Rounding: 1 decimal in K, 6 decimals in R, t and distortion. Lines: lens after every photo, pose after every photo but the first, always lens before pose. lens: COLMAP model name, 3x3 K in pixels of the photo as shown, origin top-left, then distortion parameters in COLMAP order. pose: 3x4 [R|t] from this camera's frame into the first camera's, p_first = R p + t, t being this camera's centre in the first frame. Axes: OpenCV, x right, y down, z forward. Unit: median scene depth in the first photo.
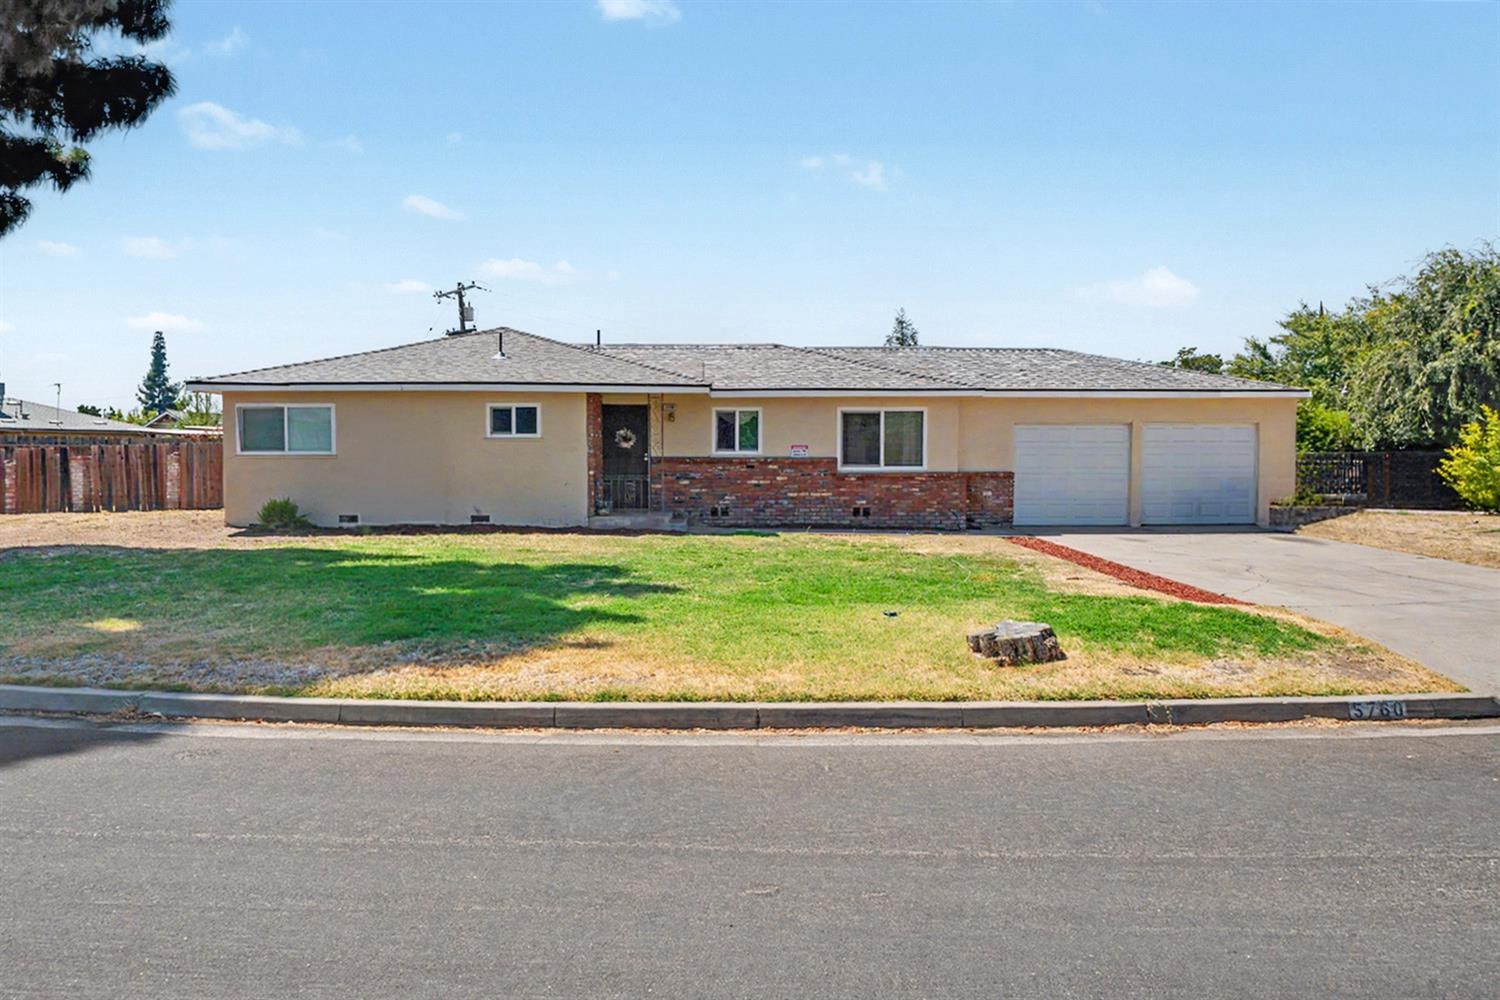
lens RADIAL K [[1020.7, 0, 750.0], [0, 1020.7, 500.0], [0, 0, 1]] dist [0.008939, 0.000907]
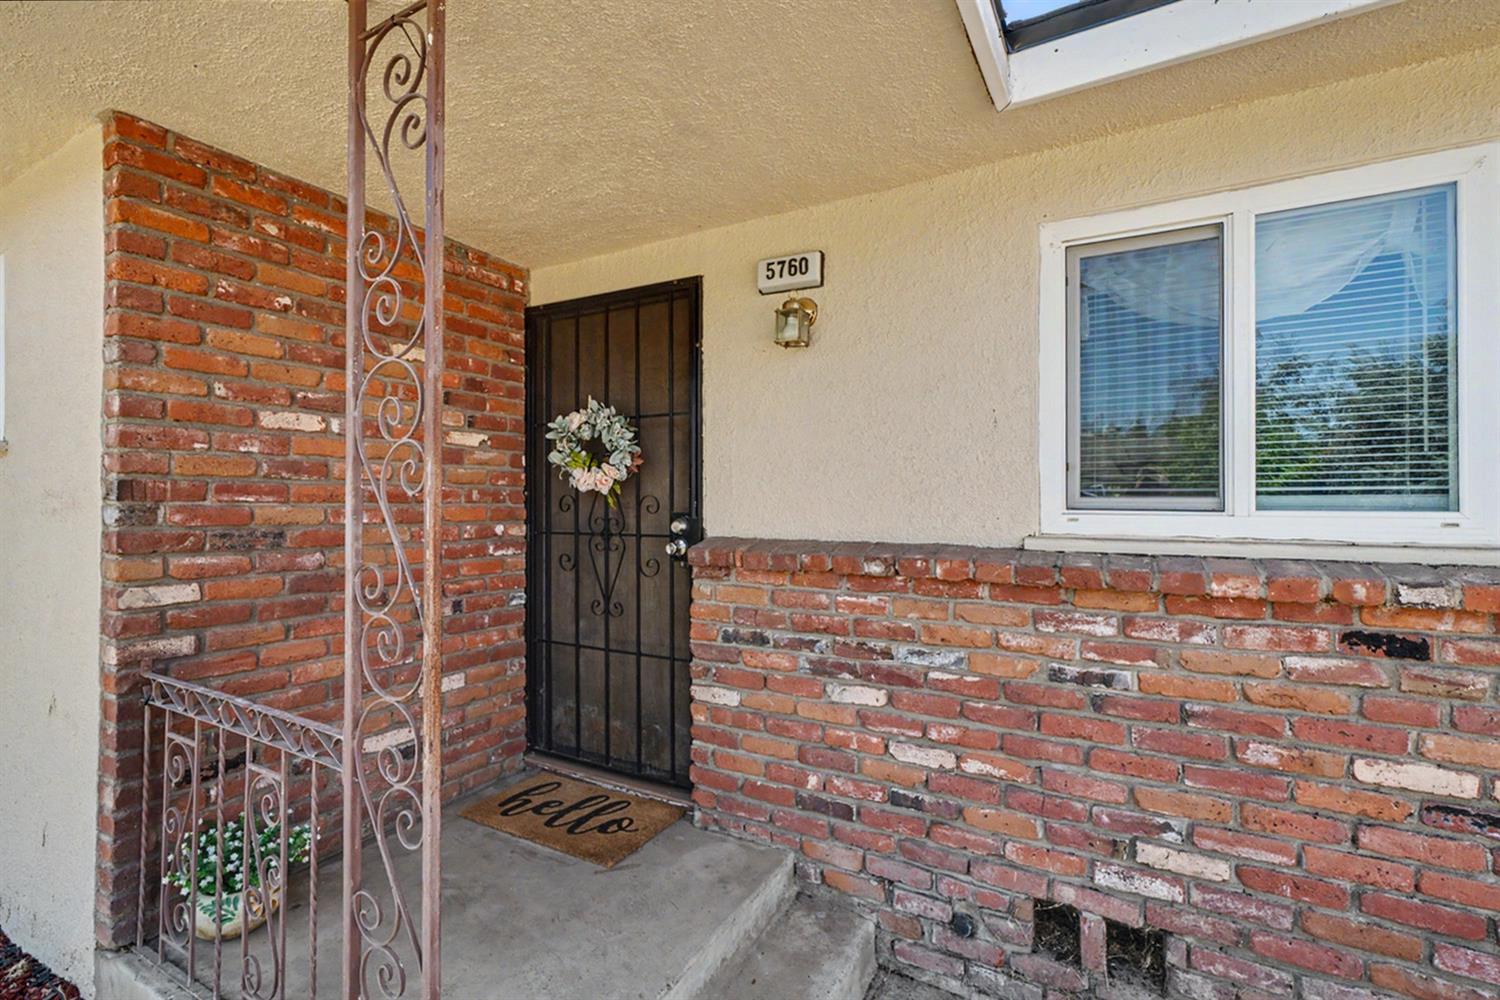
lens RADIAL K [[672.0, 0, 750.0], [0, 672.0, 500.0], [0, 0, 1]] dist [0.000277, 0.000022]
pose [[0.872603, -0.004647, -0.488409, -0.028572], [-0.019225, 0.998853, -0.043851, -0.048248], [0.488052, 0.047654, 0.871512, 0.981335]]
